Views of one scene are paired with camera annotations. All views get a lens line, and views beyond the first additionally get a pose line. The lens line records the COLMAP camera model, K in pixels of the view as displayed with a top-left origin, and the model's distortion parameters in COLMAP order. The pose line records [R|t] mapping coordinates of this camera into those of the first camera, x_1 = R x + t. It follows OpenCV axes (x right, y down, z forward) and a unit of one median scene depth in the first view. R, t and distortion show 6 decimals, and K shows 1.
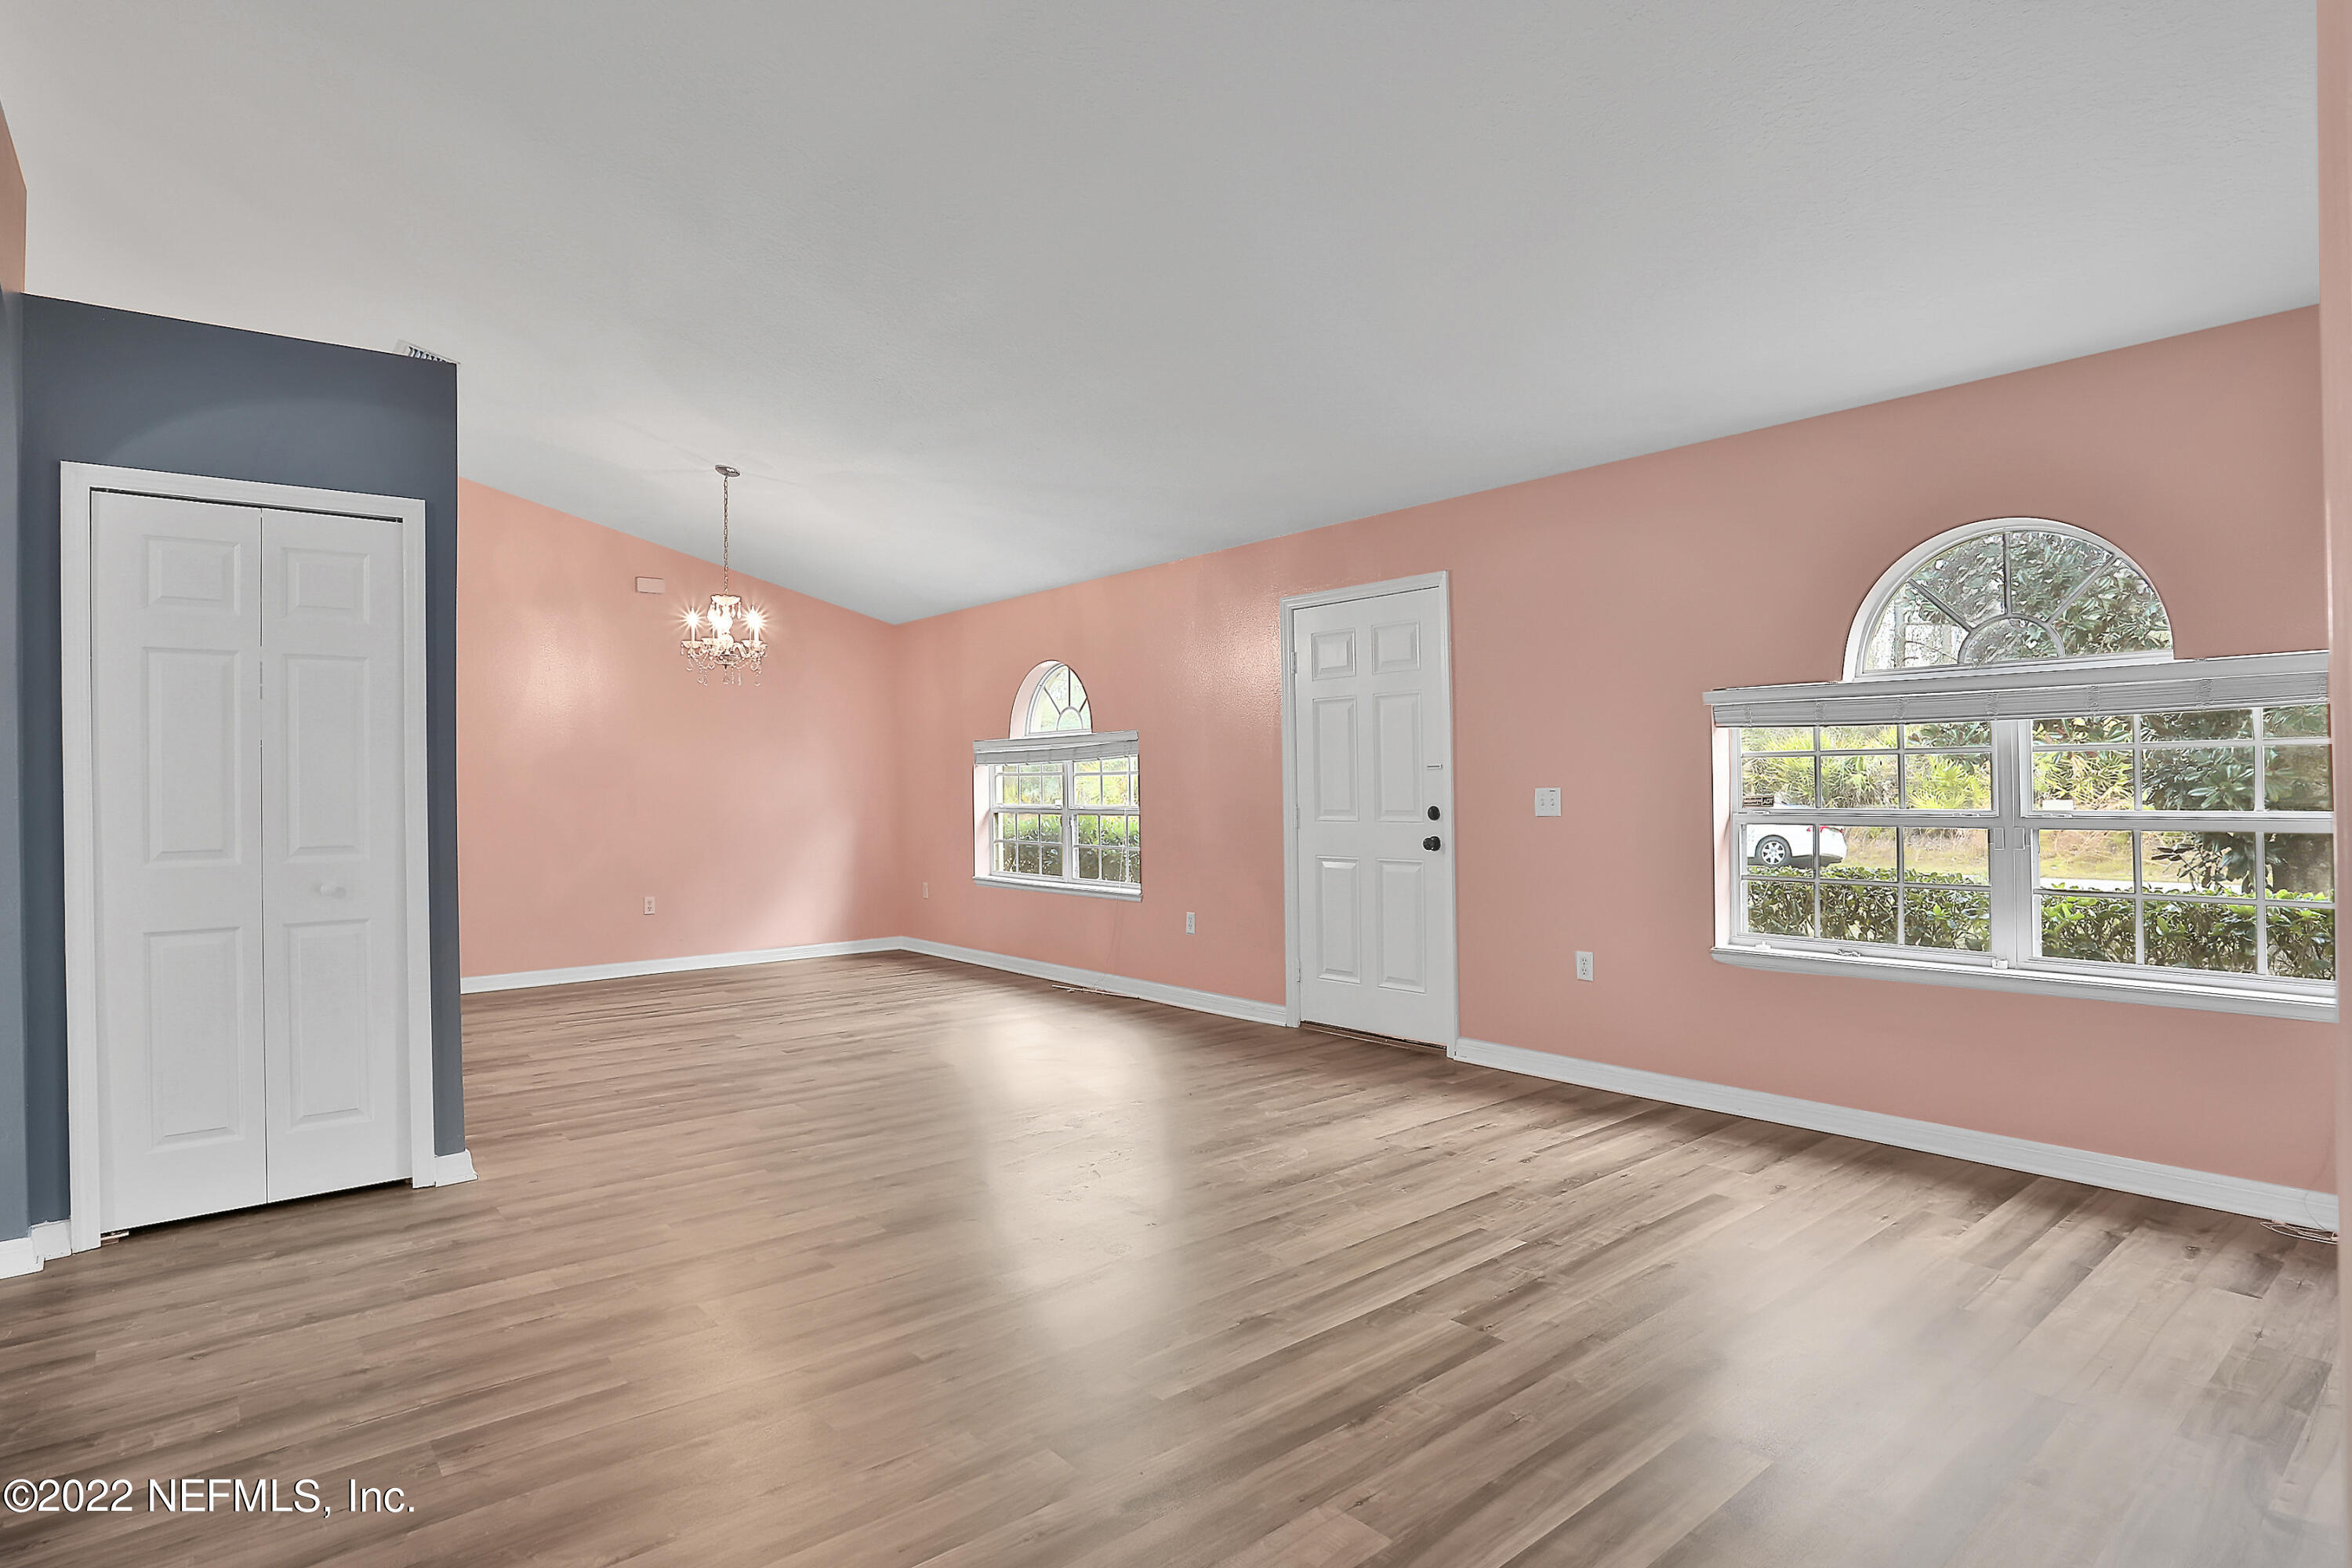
lens RADIAL K [[1215.9, 0, 1183.2], [0, 1215.9, 775.6], [0, 0, 1]] dist [-0.072239, 0.030375]
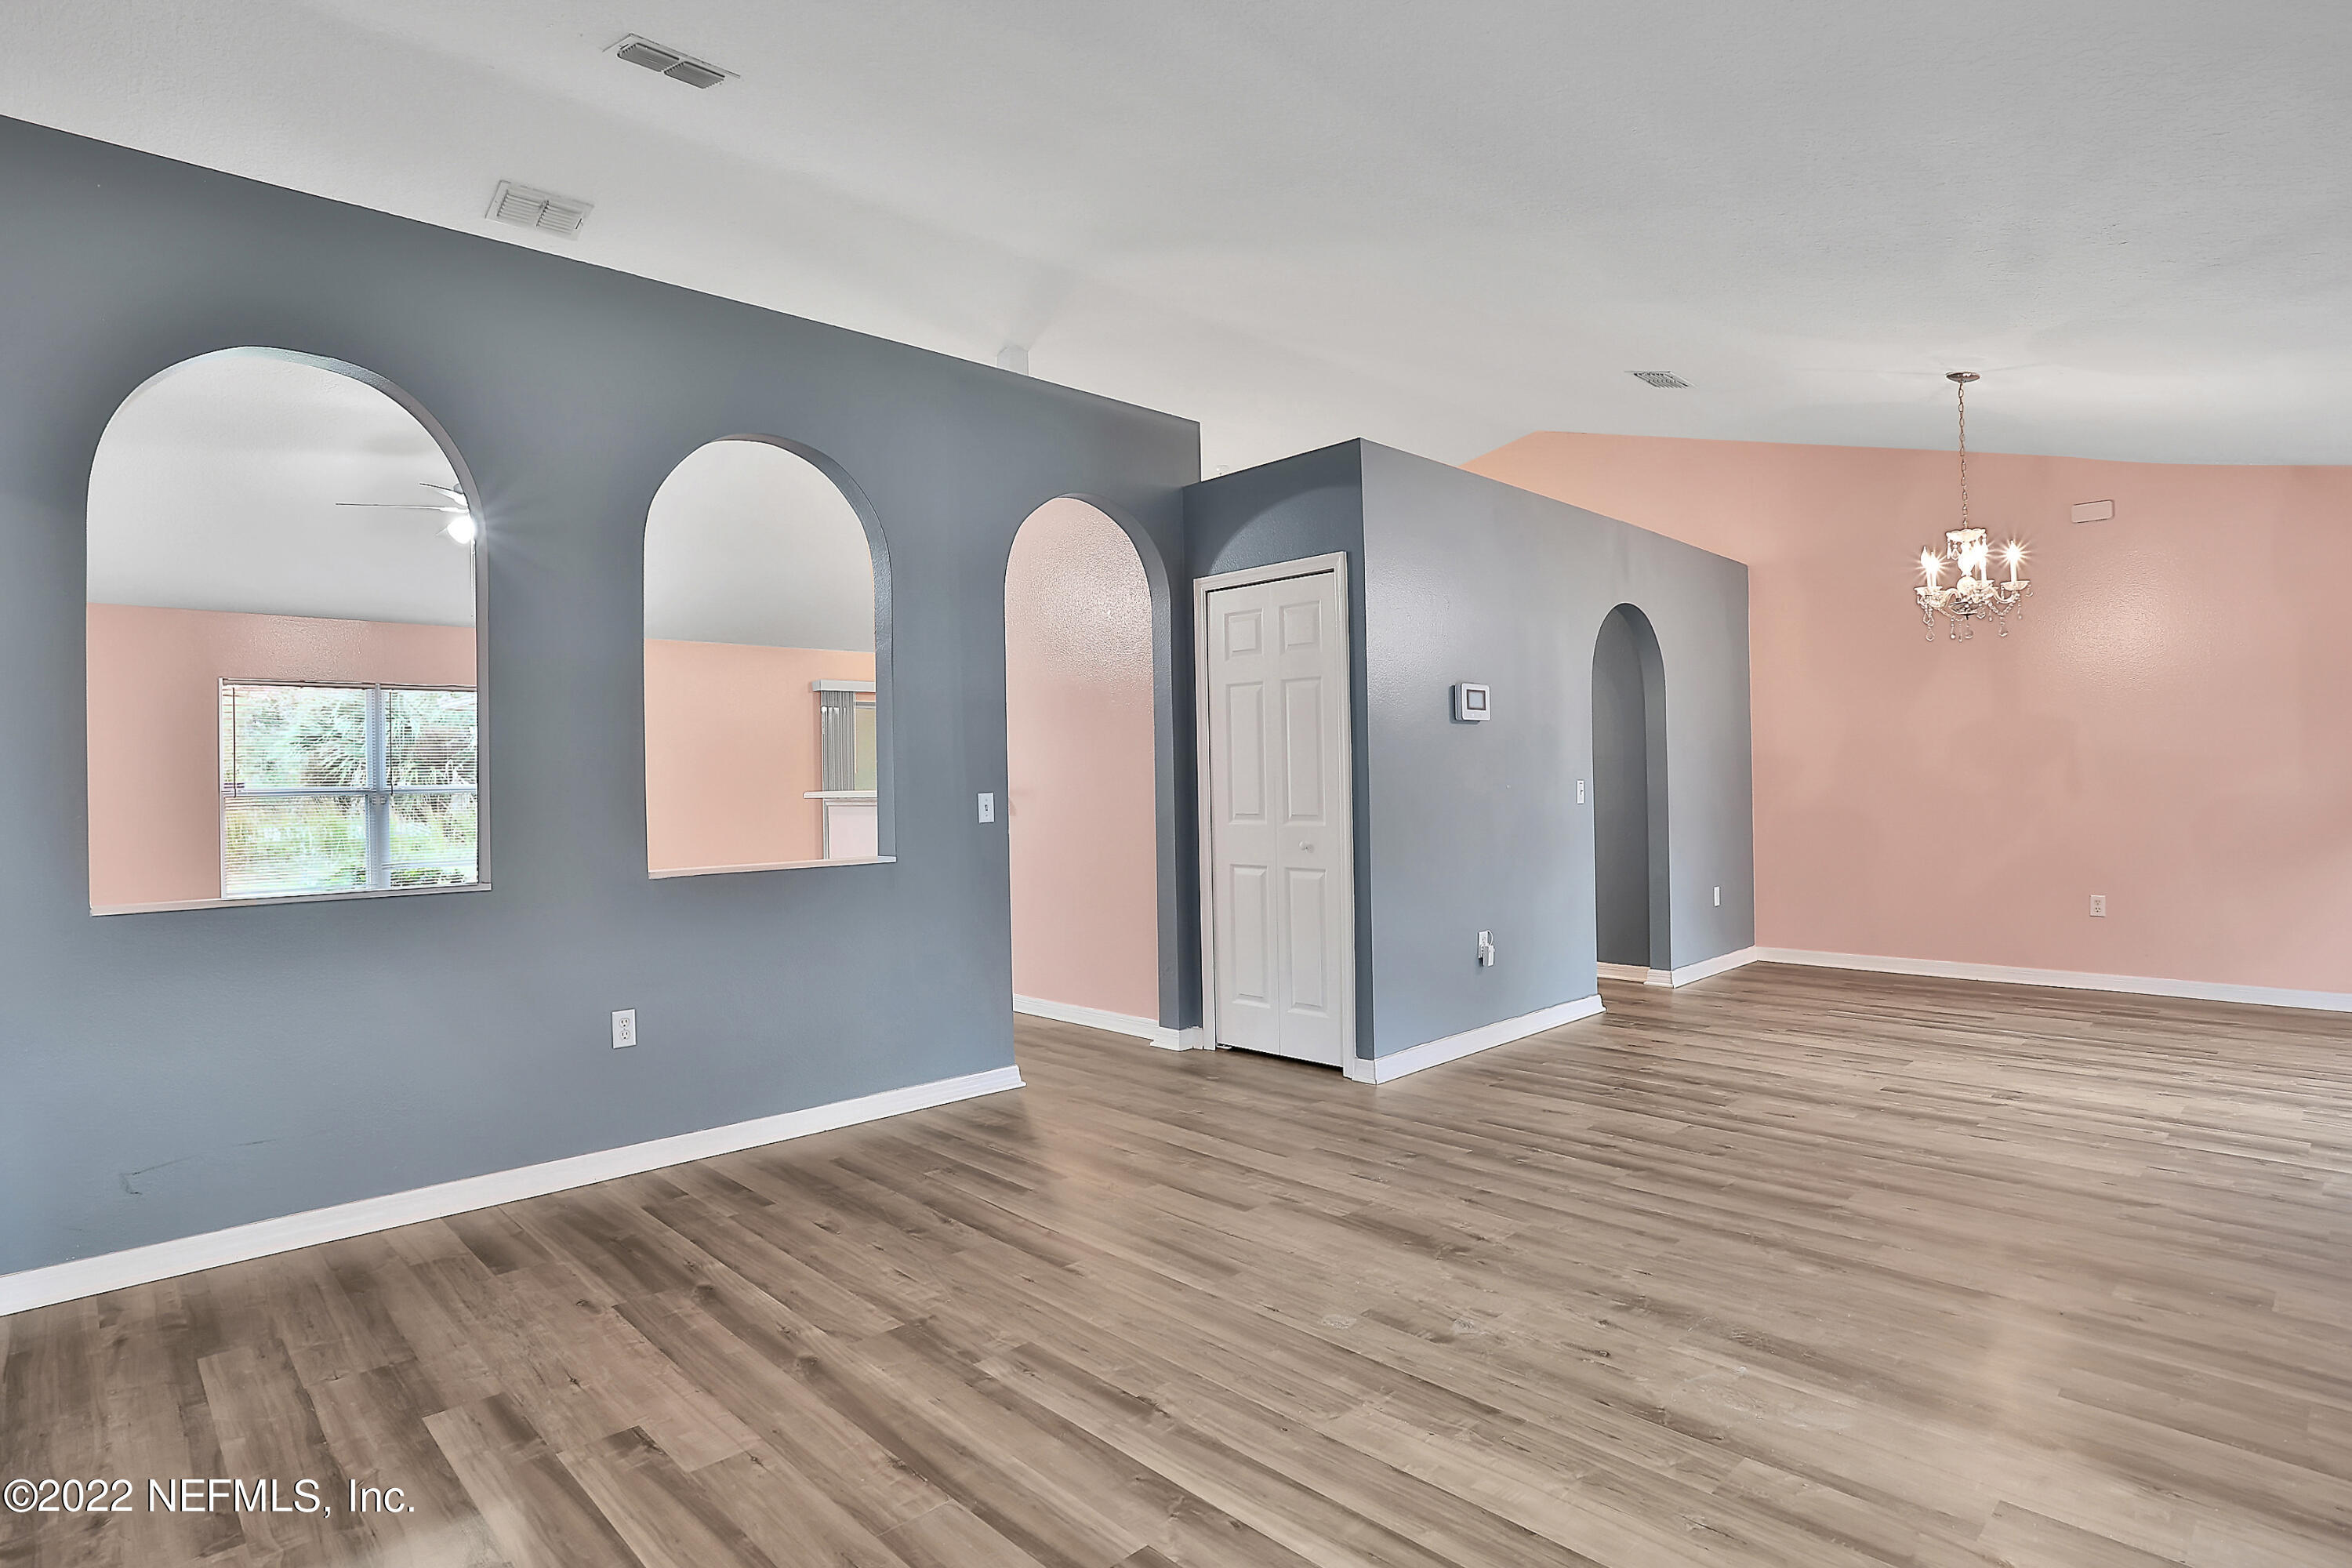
lens RADIAL K [[1215.9, 0, 1183.2], [0, 1215.9, 775.6], [0, 0, 1]] dist [-0.072239, 0.030375]
pose [[0.073612, 0.008359, -0.997252, 0.761308], [0.022584, 0.999694, 0.010046, -0.004906], [0.997031, -0.023262, 0.073401, 0.811764]]
